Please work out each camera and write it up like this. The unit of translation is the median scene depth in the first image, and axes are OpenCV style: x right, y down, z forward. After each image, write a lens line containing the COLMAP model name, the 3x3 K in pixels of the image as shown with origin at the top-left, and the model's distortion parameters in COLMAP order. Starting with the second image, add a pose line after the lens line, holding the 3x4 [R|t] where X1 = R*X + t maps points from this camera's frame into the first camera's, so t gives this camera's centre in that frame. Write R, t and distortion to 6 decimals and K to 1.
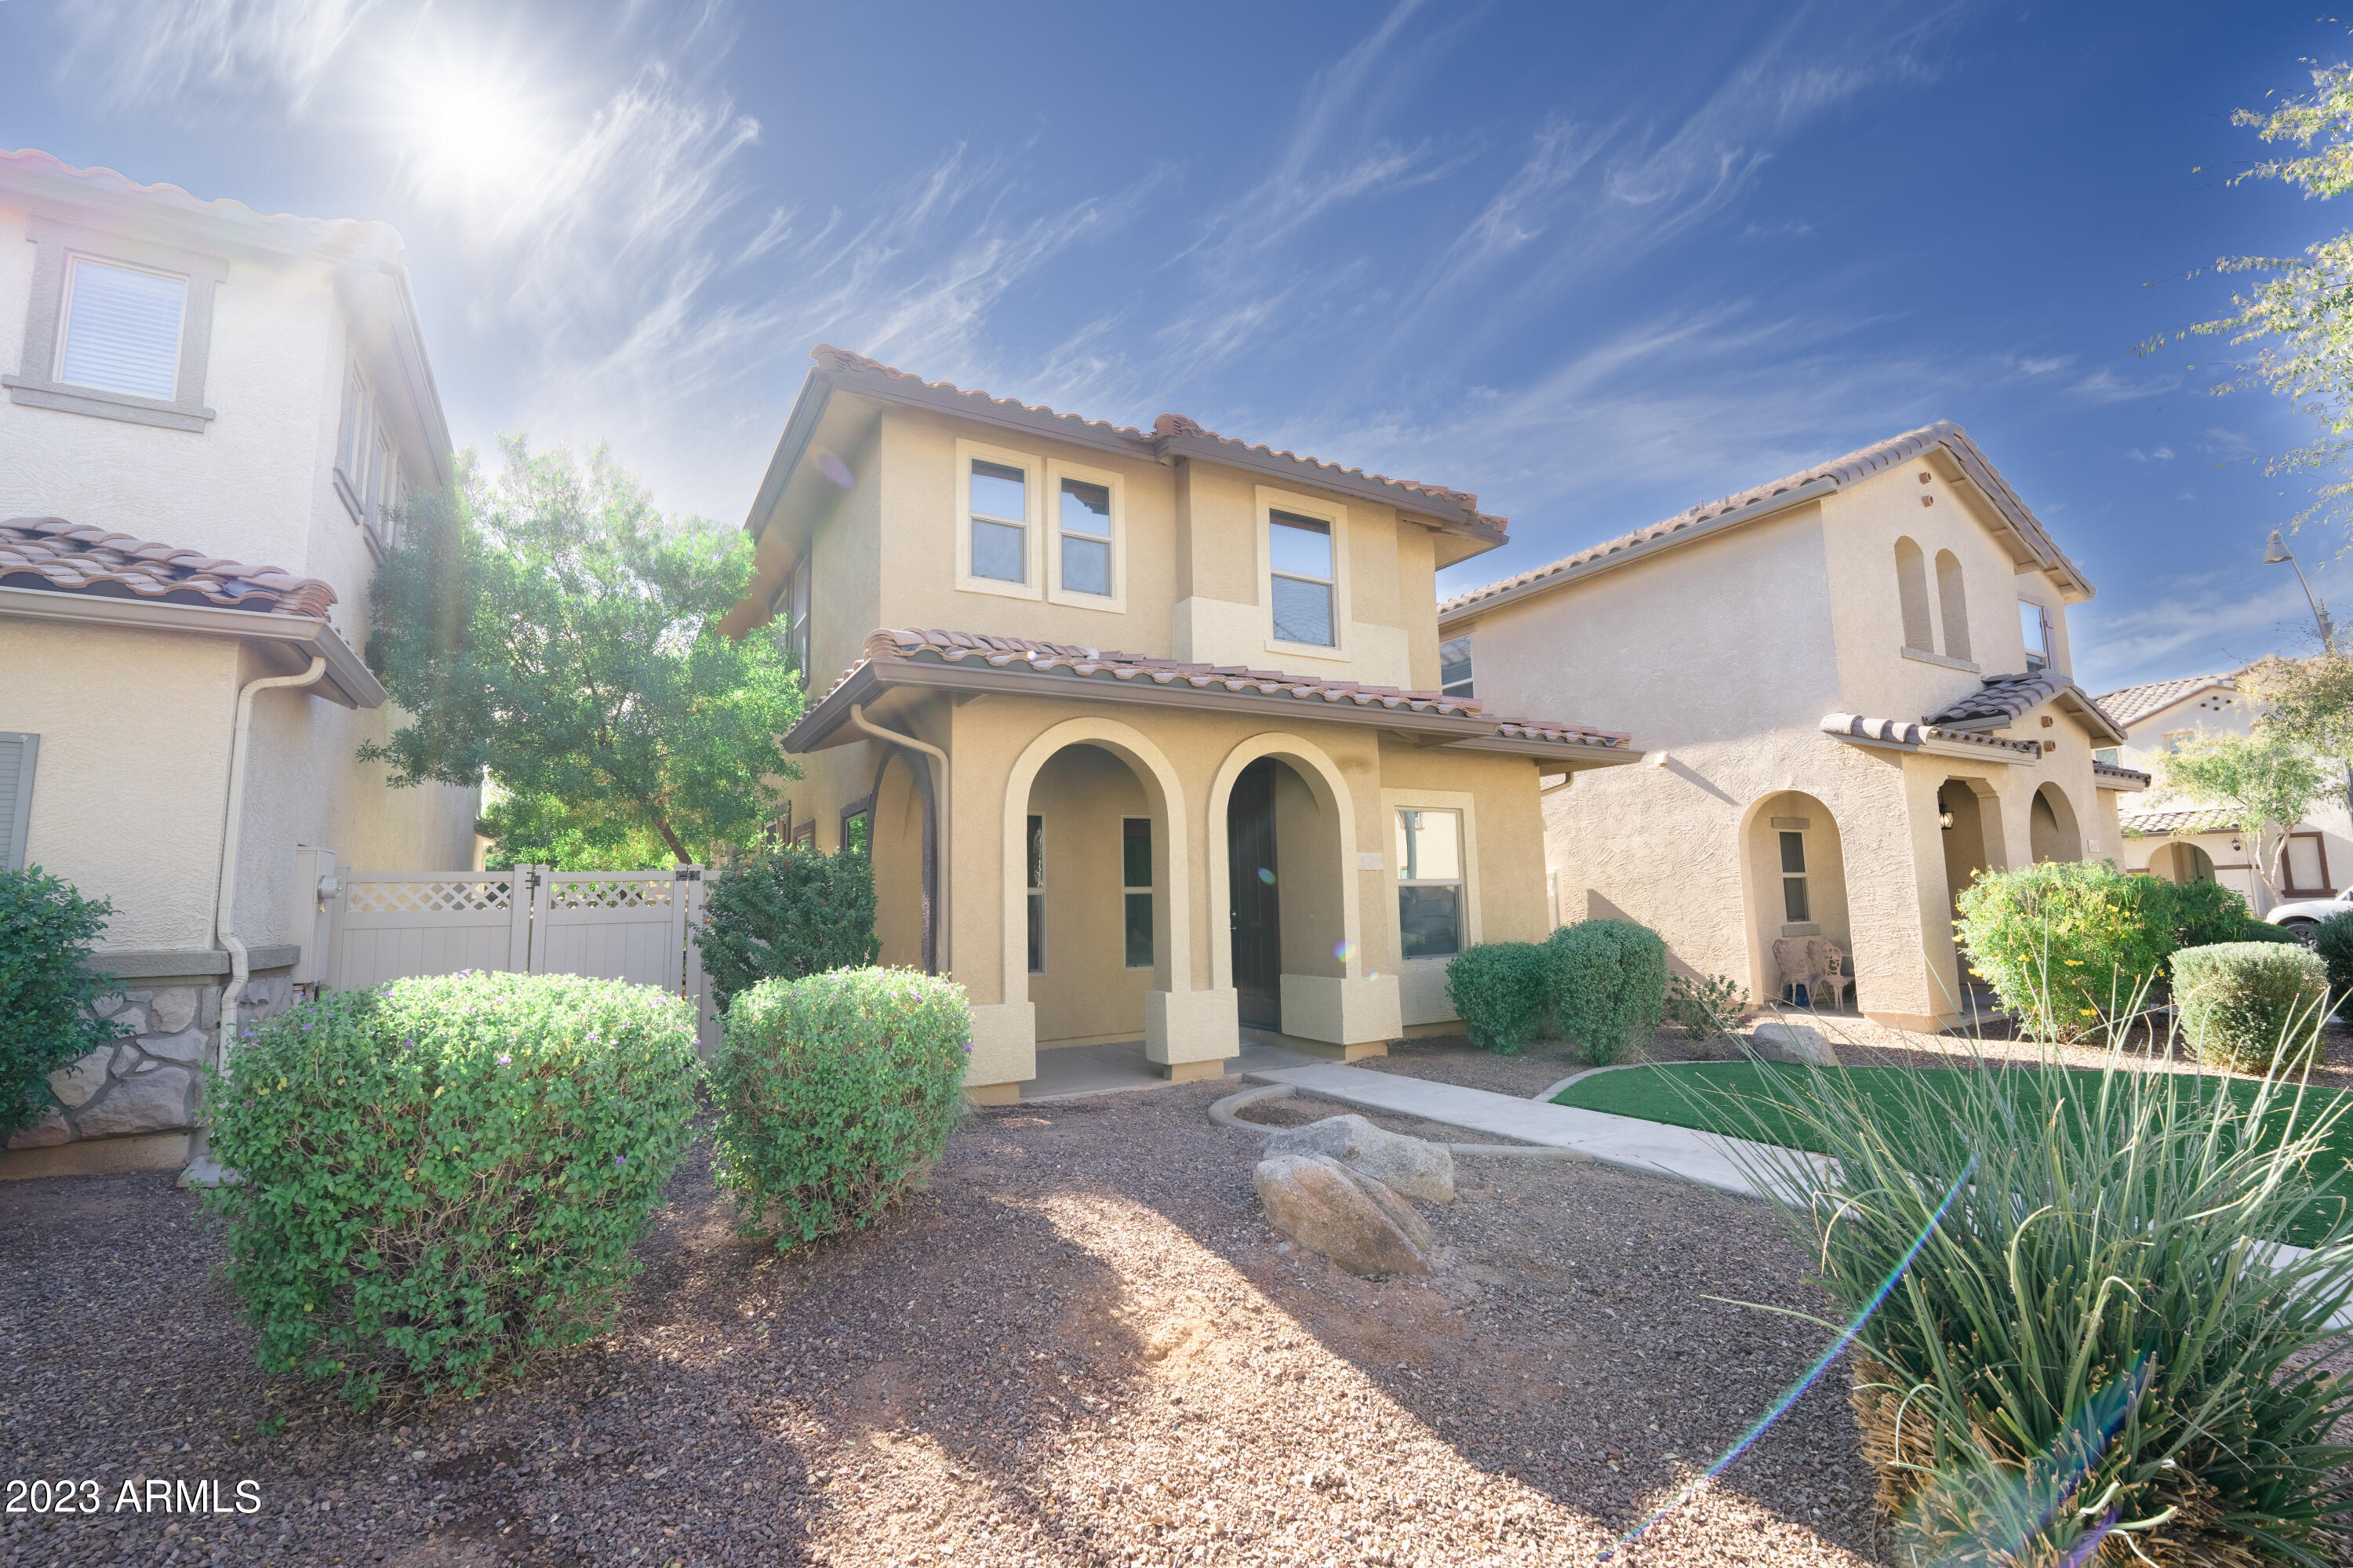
lens RADIAL K [[953.0, 0, 1160.4], [0, 953.0, 789.4], [0, 0, 1]] dist [0.000146, -0.000254]
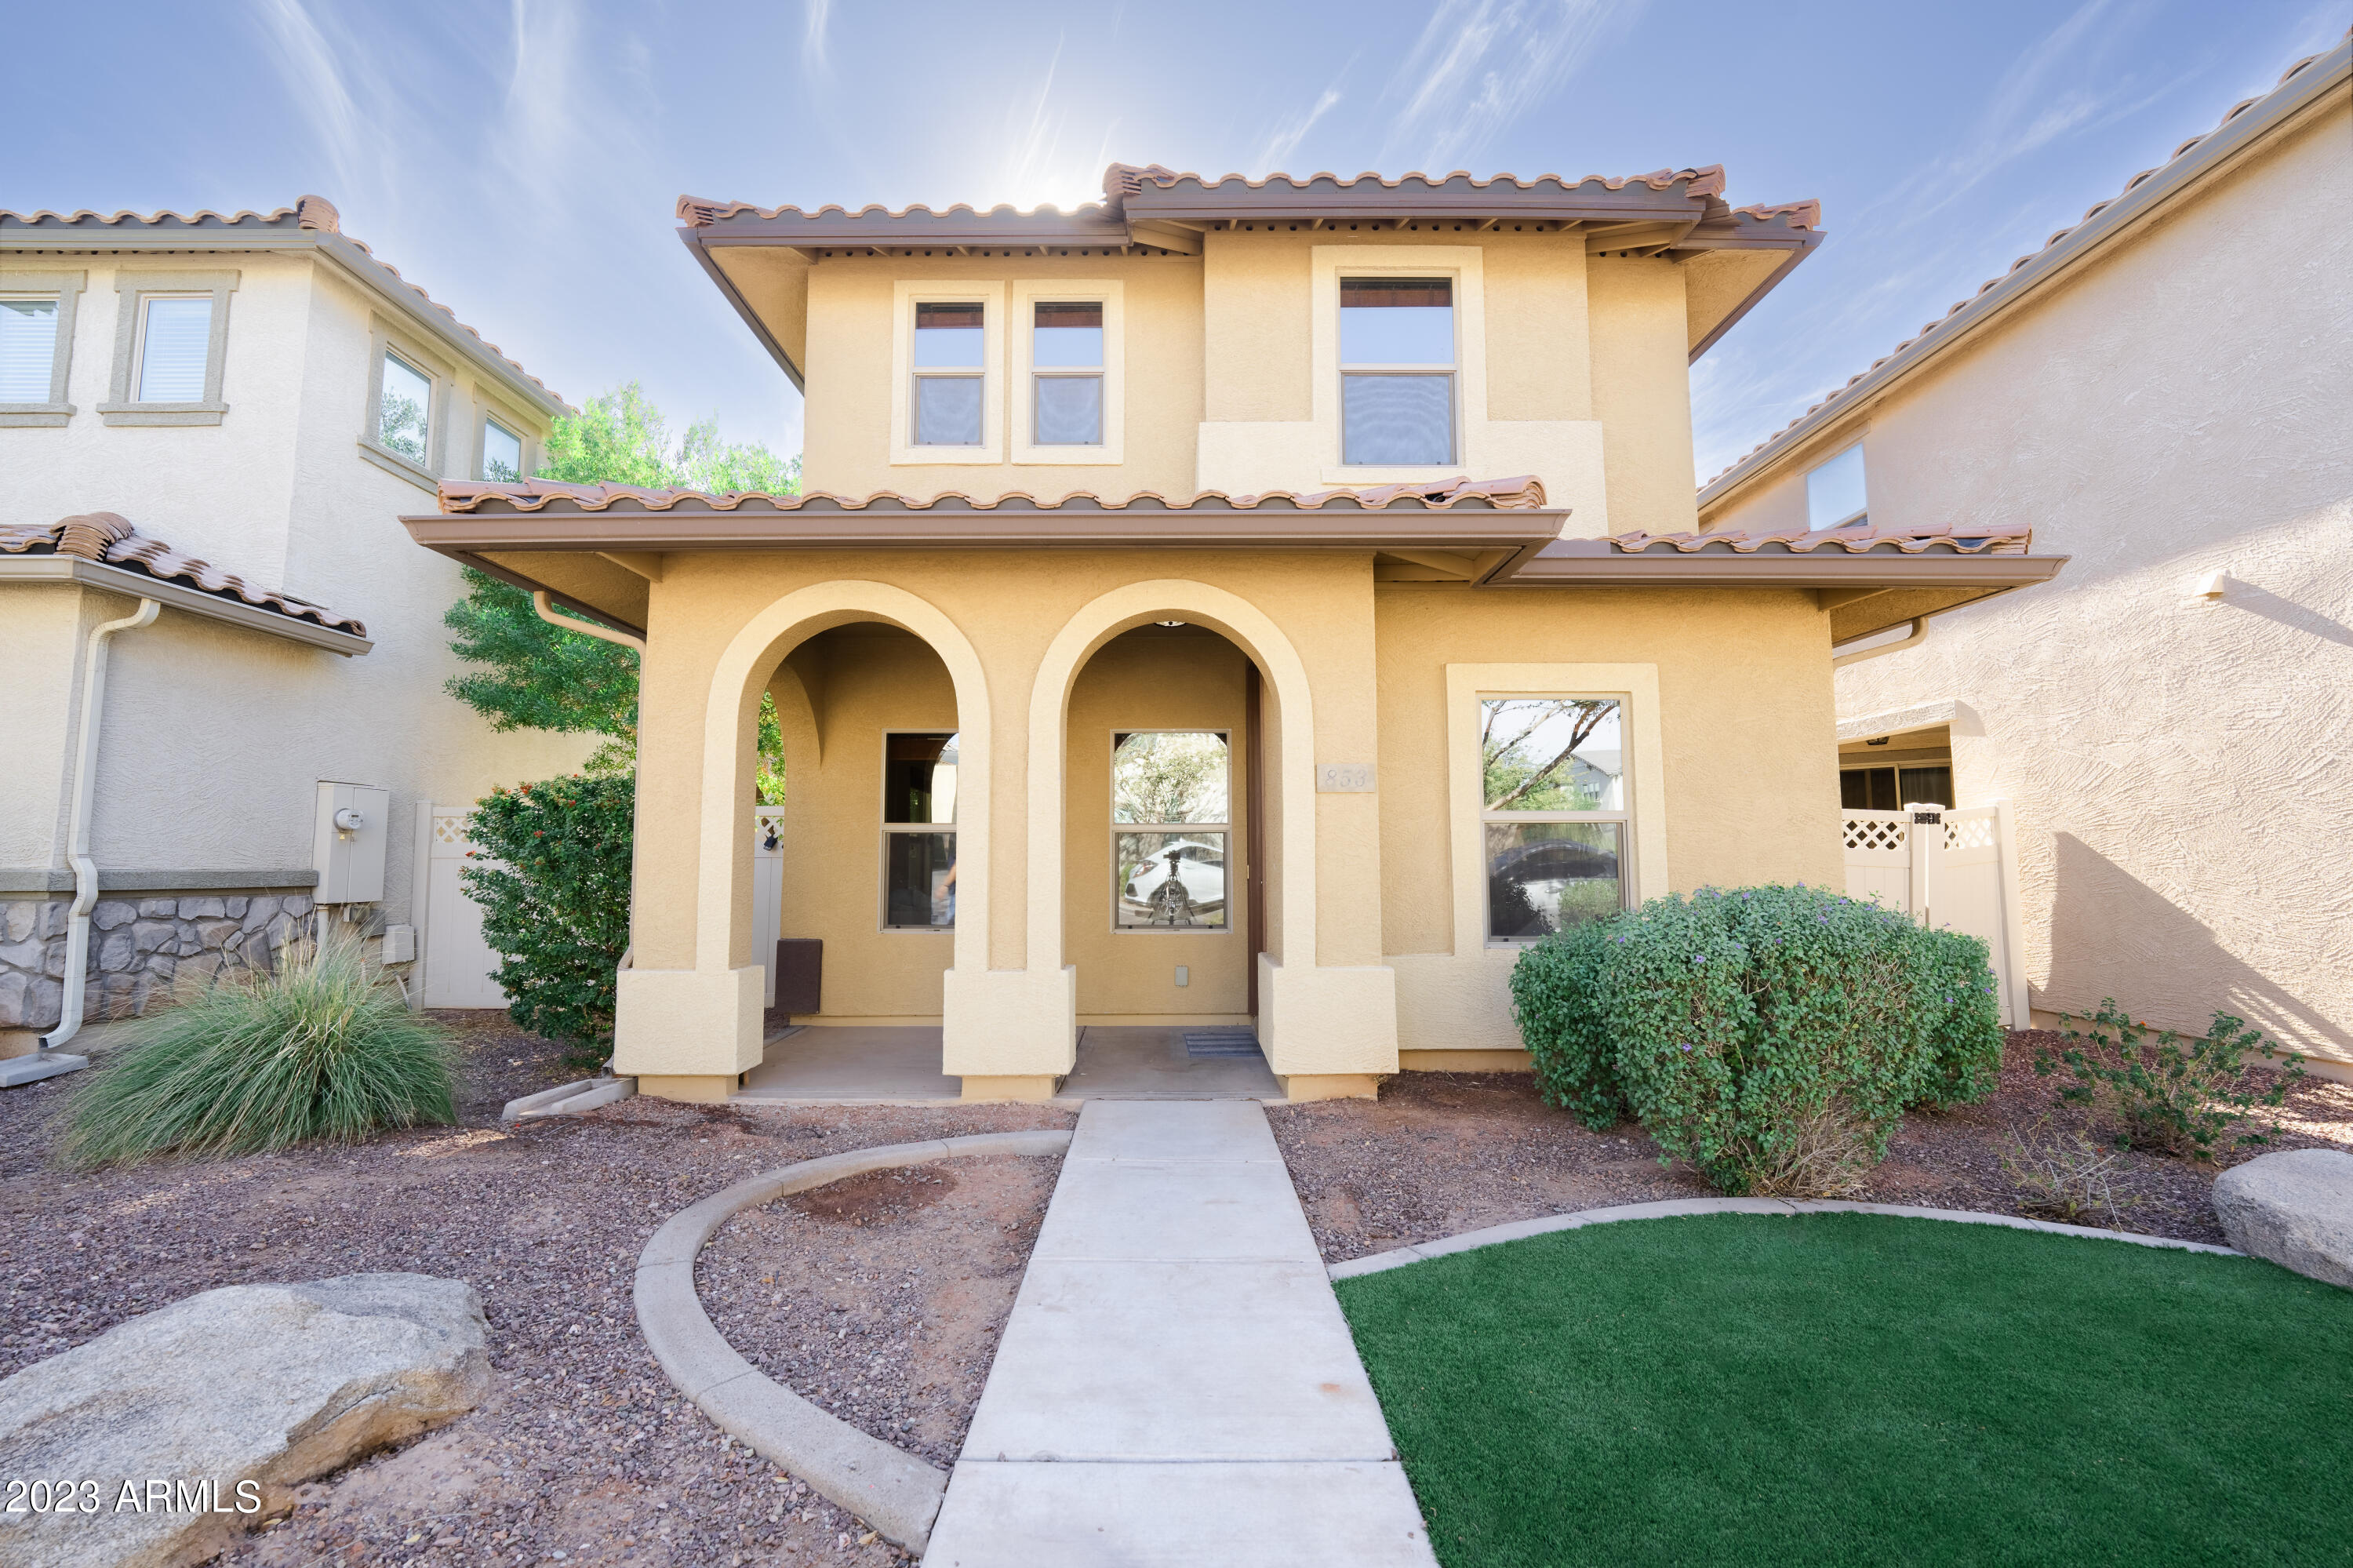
lens RADIAL K [[927.1, 0, 1164.9], [0, 927.1, 777.4], [0, 0, 1]] dist [-0.003984, -0.000413]
pose [[0.876004, -0.022893, -0.481760, 0.355544], [0.041867, 0.998712, 0.028670, 0.046435], [0.480483, -0.045285, 0.875834, 0.374314]]
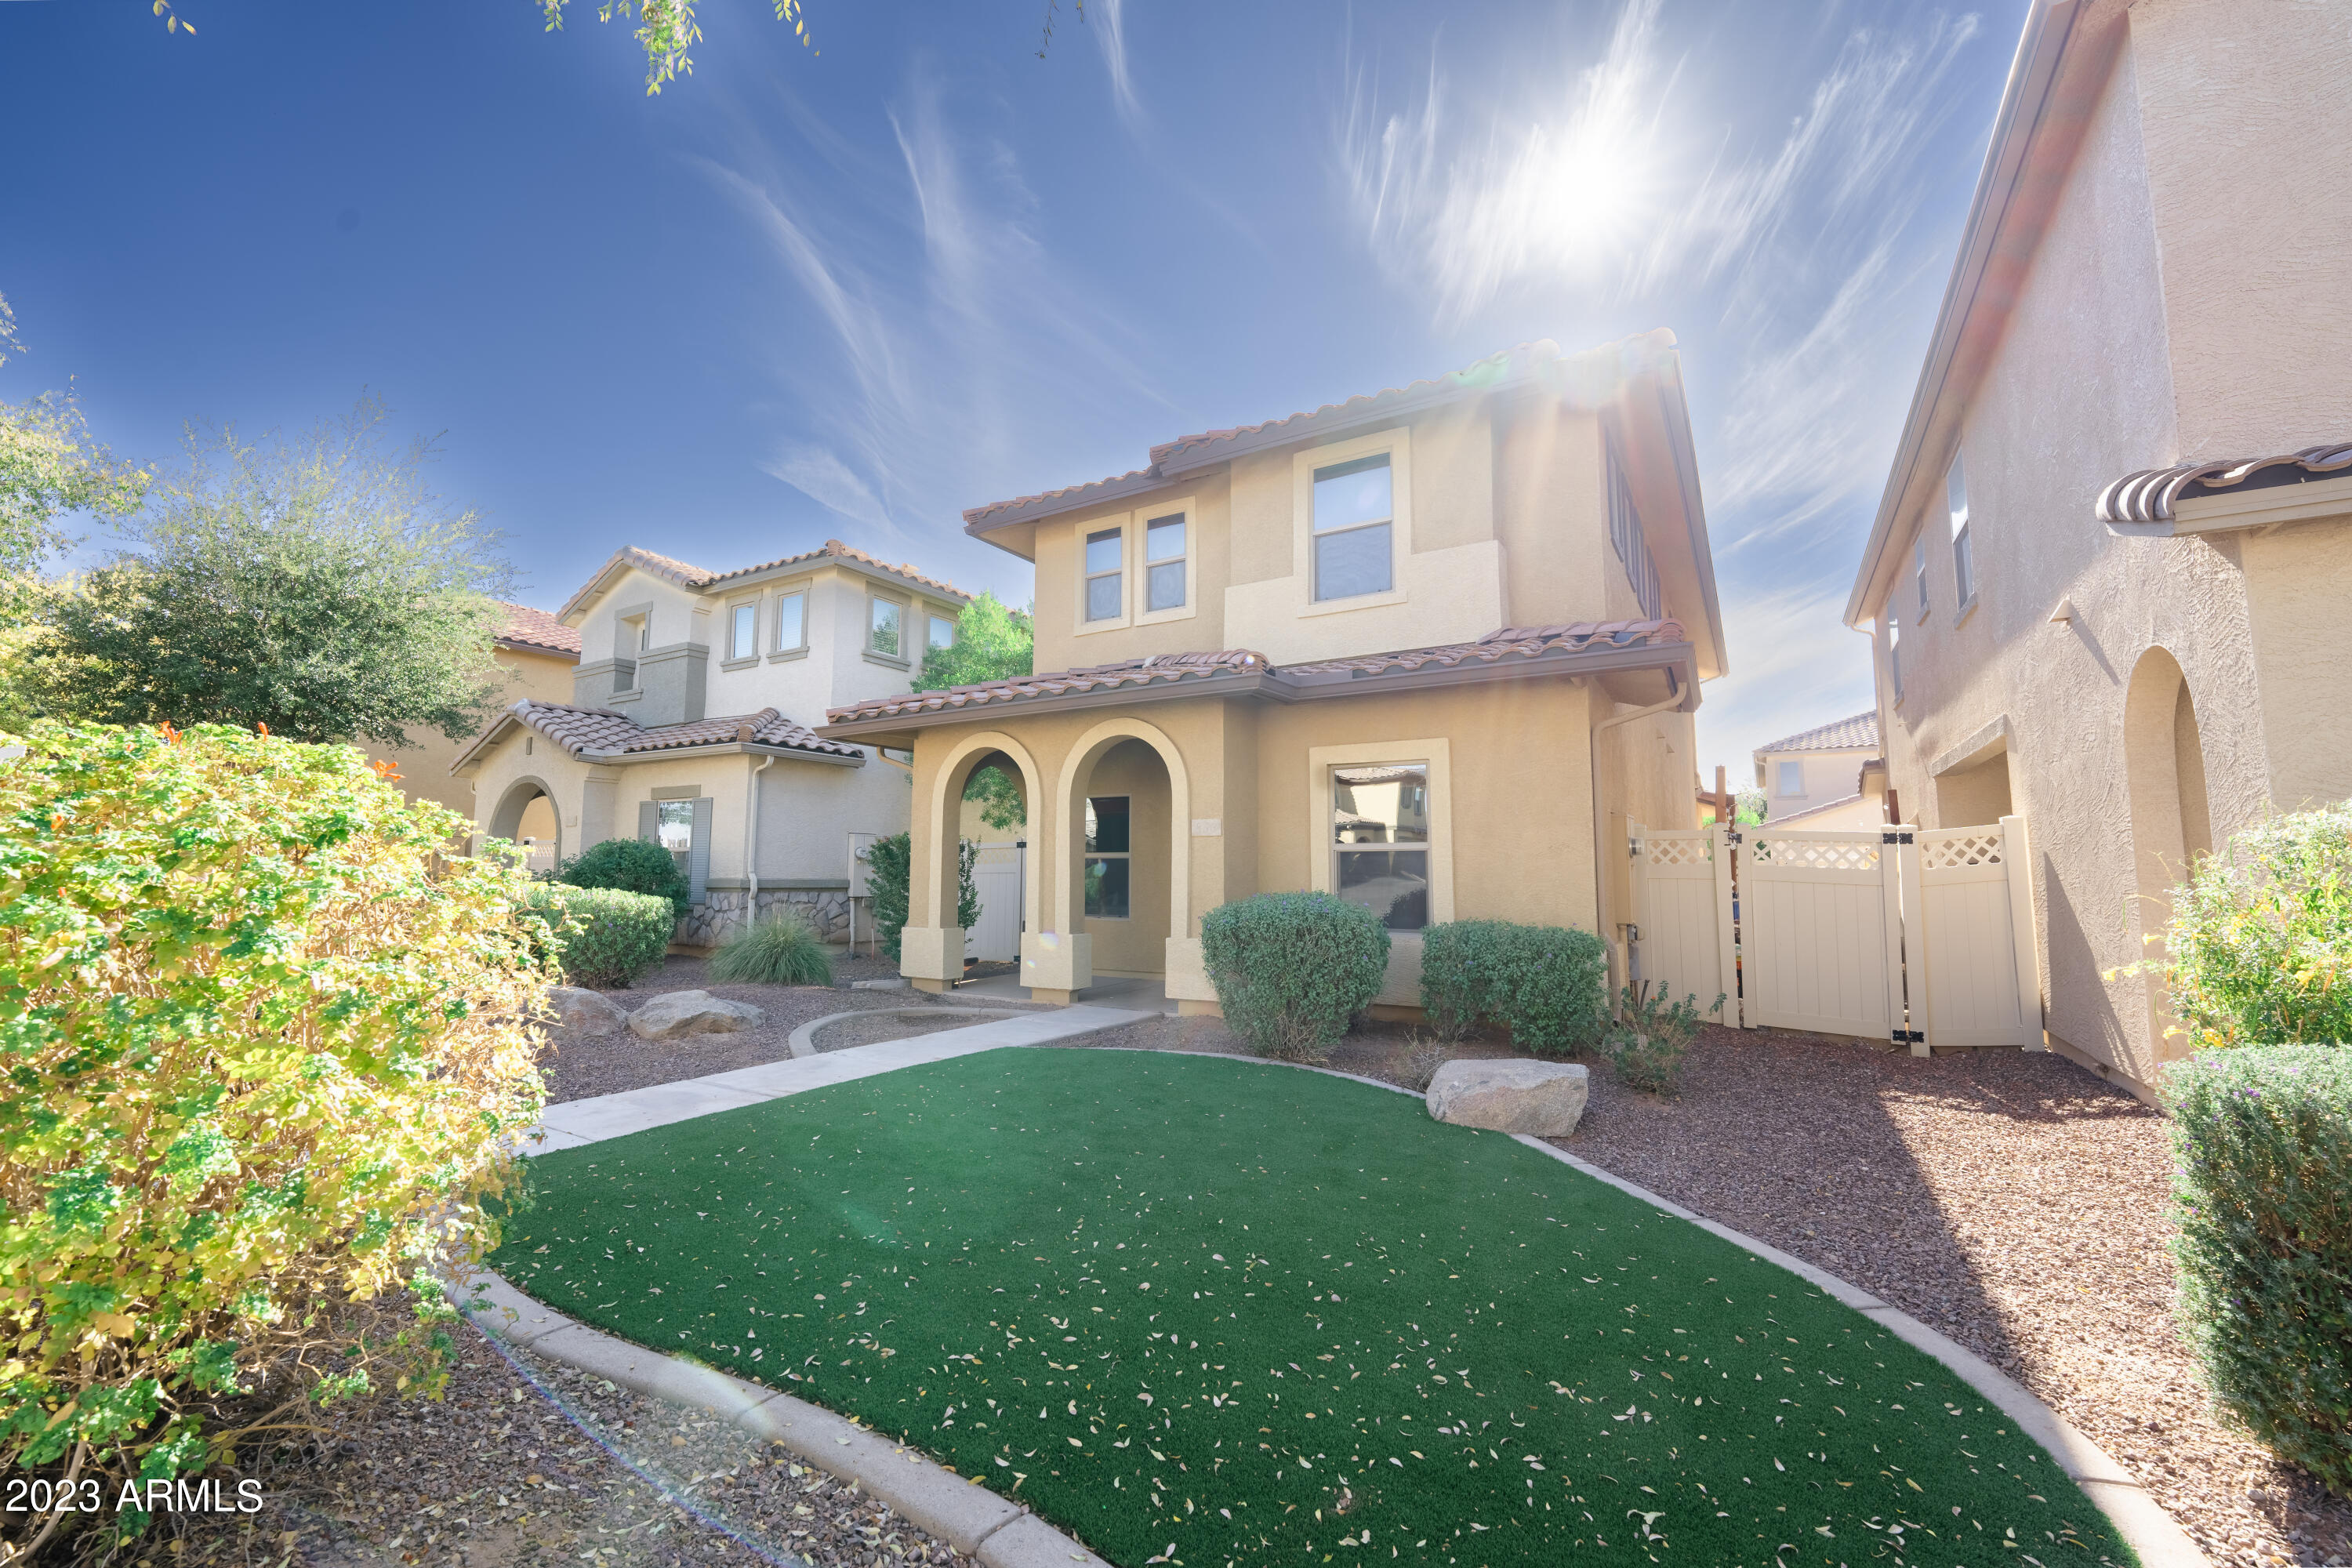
lens RADIAL K [[950.1, 0, 1209.6], [0, 950.1, 780.7], [0, 0, 1]] dist [0.000263, -0.000012]
pose [[0.516549, -0.063306, -0.853914, 0.986627], [0.092097, 0.995586, -0.018097, 0.038555], [0.851290, -0.069294, 0.520099, 0.414629]]
